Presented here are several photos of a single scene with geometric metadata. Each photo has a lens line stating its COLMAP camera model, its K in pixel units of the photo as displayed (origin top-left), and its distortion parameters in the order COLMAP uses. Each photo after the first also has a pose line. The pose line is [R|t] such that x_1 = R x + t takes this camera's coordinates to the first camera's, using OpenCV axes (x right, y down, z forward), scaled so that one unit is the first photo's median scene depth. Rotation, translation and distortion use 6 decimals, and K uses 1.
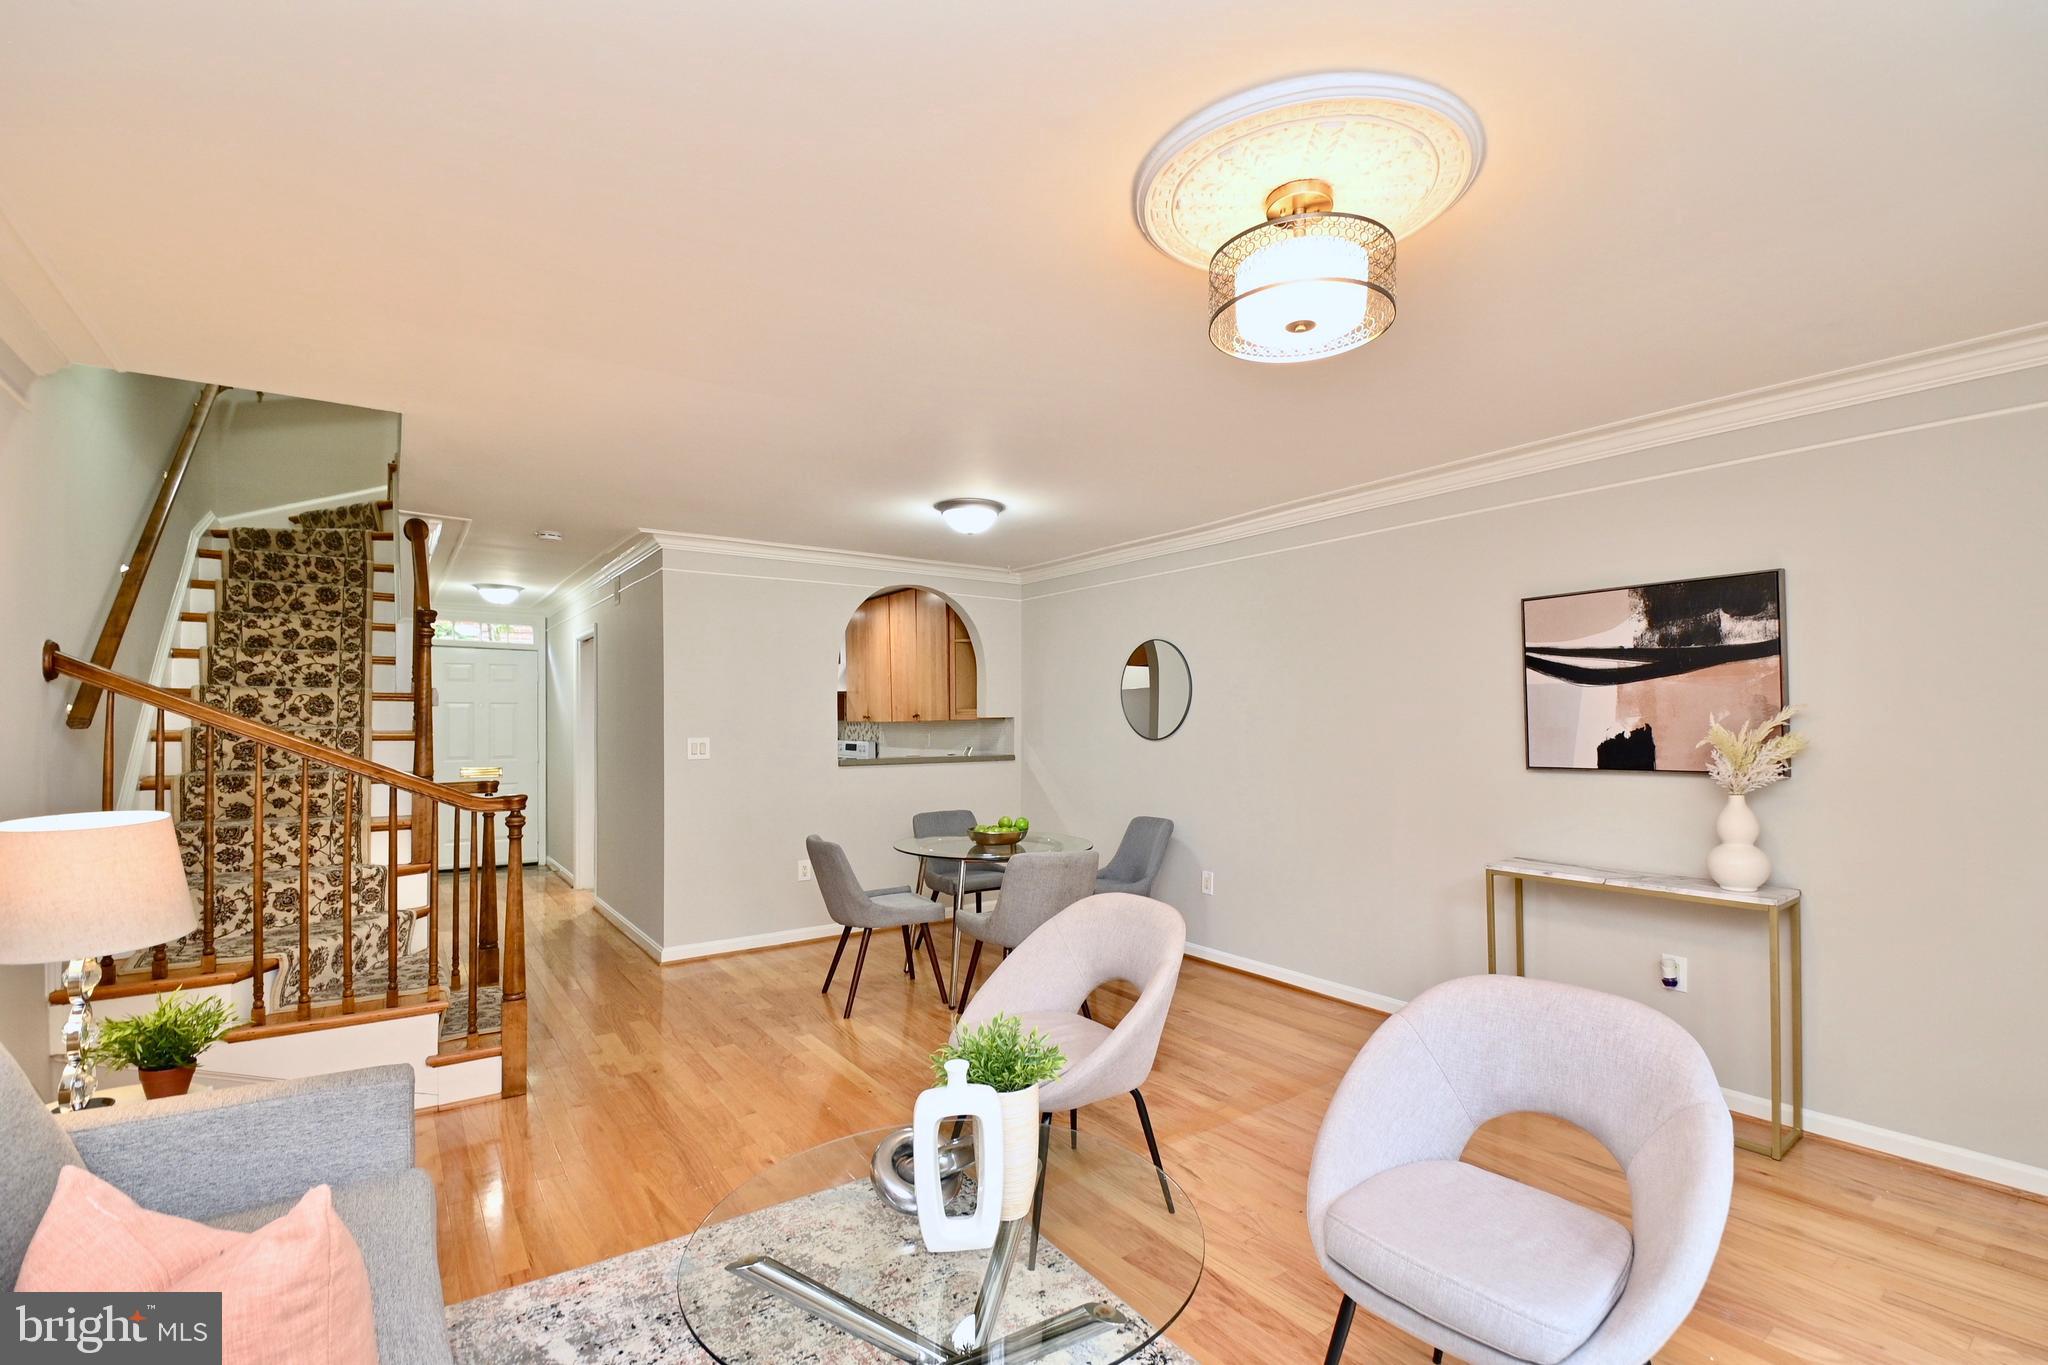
lens RADIAL K [[897.1, 0, 1043.7], [0, 897.1, 713.0], [0, 0, 1]] dist [0.008707, -0.018424]
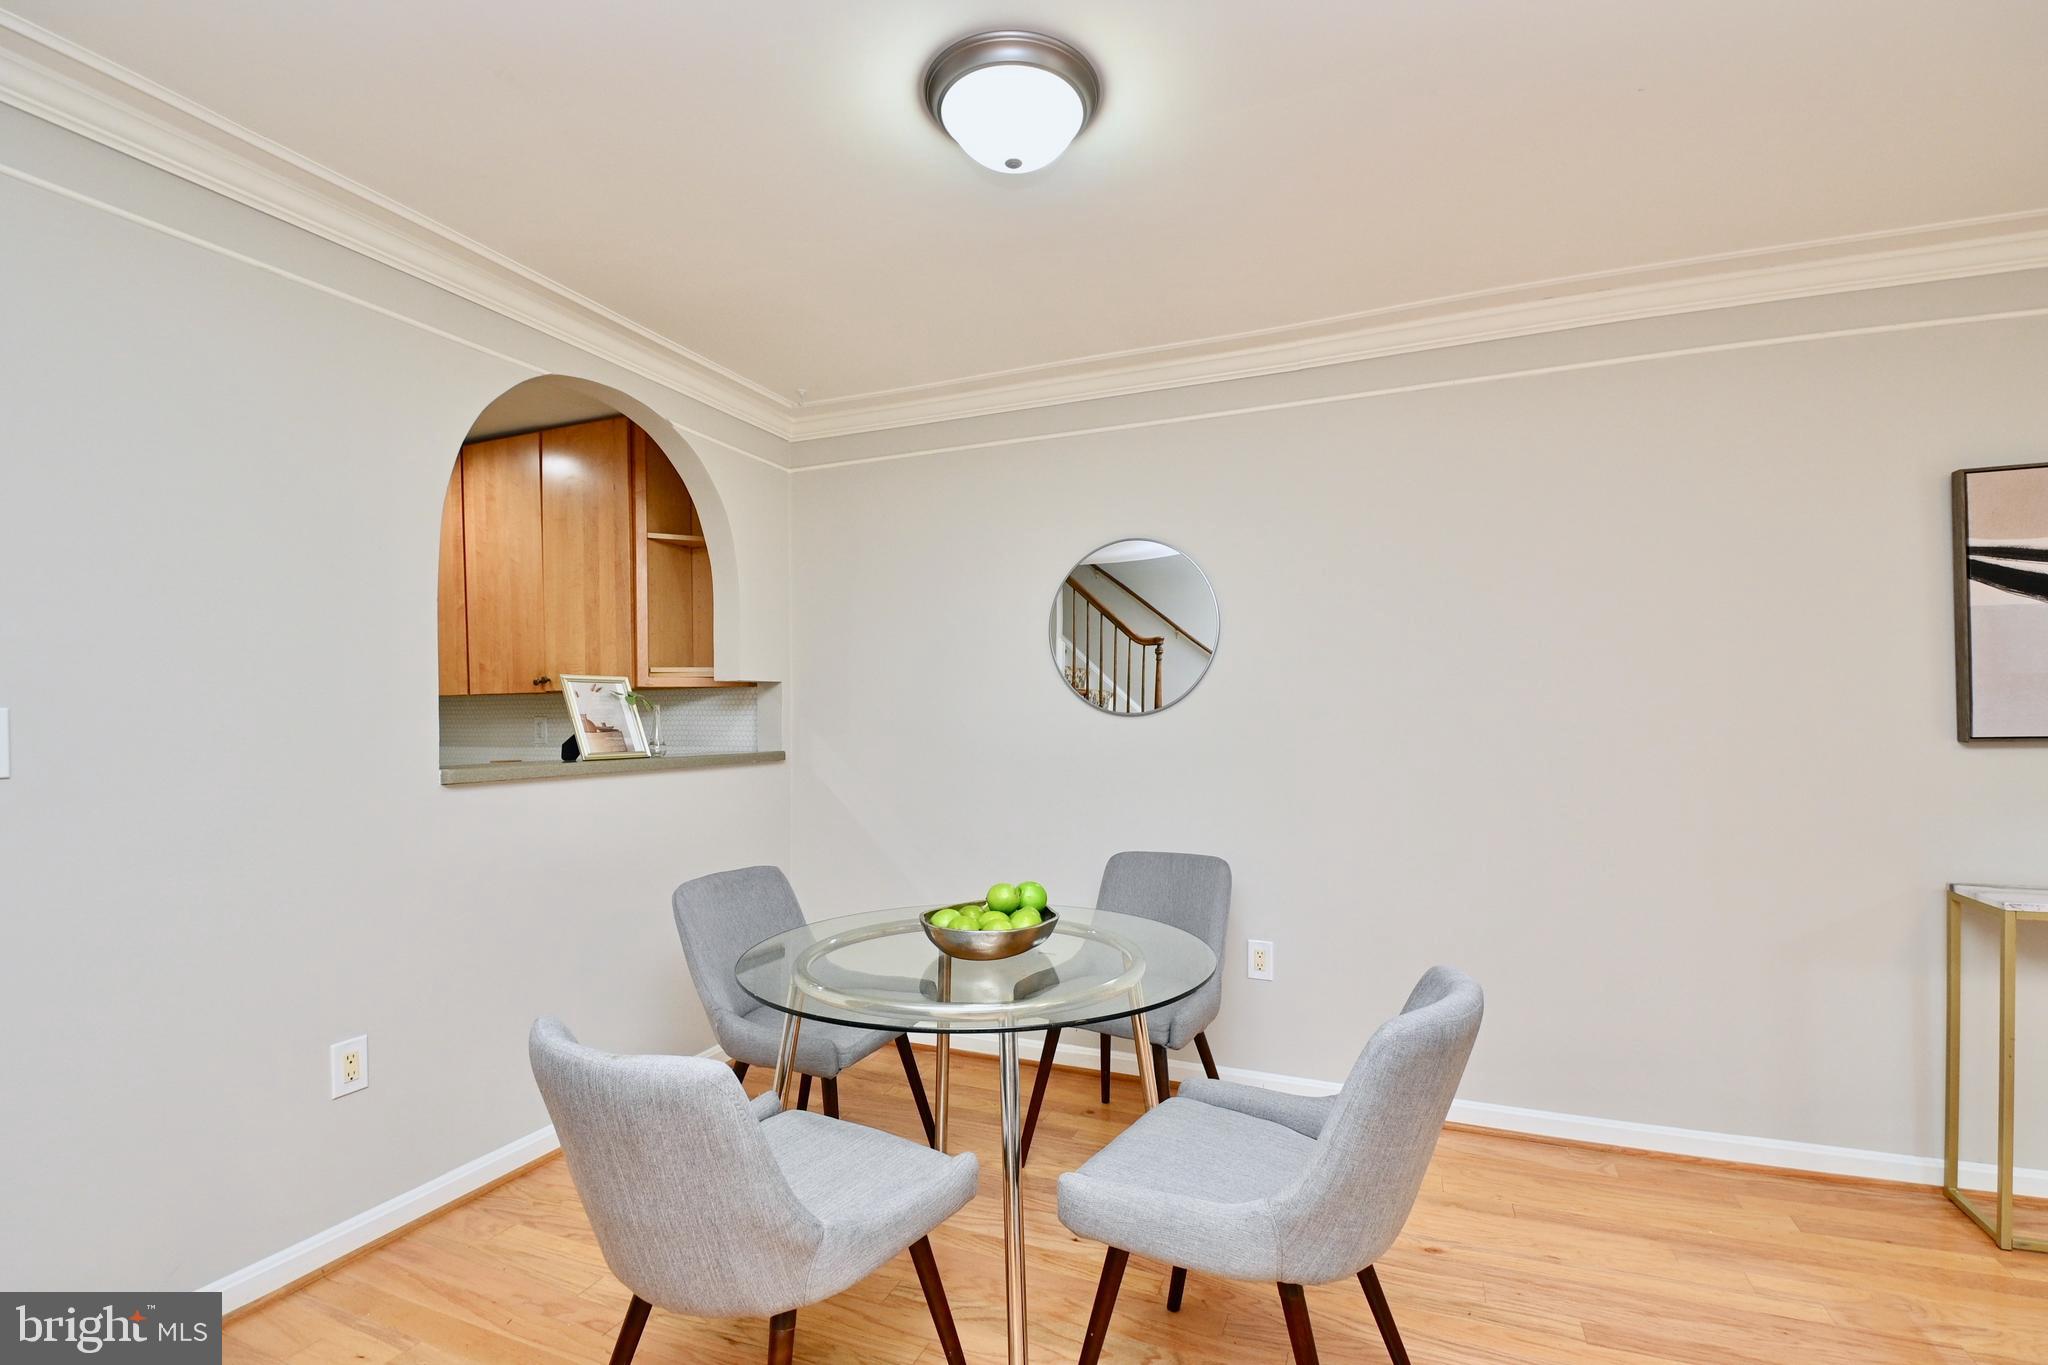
lens RADIAL K [[924.5, 0, 1019.1], [0, 924.5, 707.5], [0, 0, 1]] dist [-0.000503, -0.011766]
pose [[0.854775, 0.003239, 0.518988, -0.363875], [0.000163, 0.999979, -0.006510, 0.043669], [-0.518999, 0.005649, 0.854756, 0.812780]]
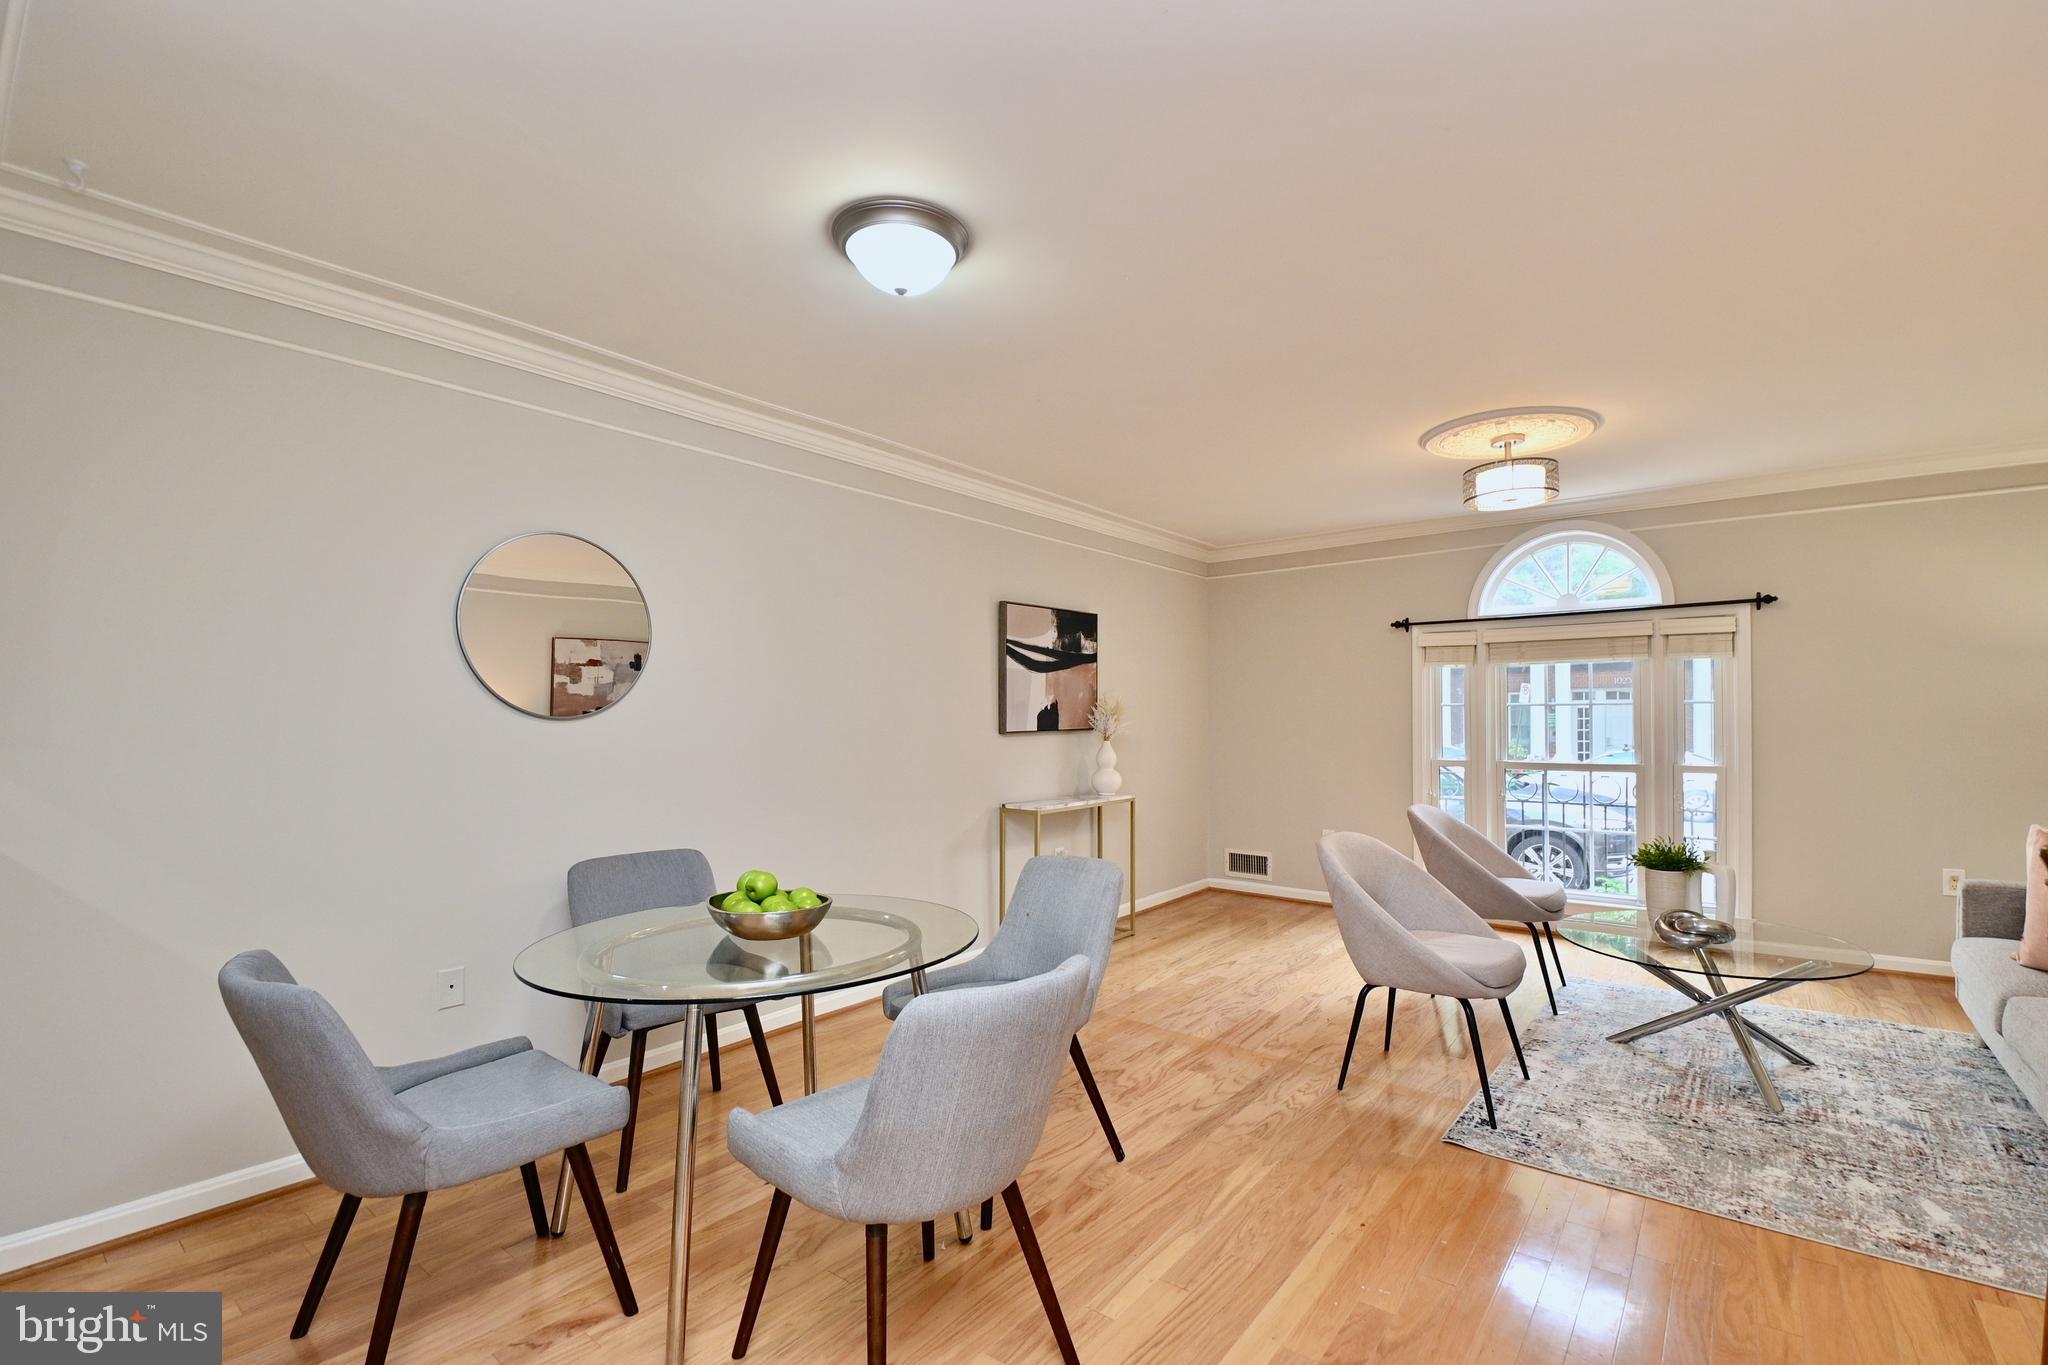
lens RADIAL K [[897.1, 0, 1038.8], [0, 897.1, 714.7], [0, 0, 1]] dist [0.008707, -0.018424]
pose [[-0.270877, 0.009775, 0.962564, -0.720976], [-0.001192, 0.999944, -0.010490, 0.048956], [-0.962613, -0.003989, -0.270851, 1.321927]]
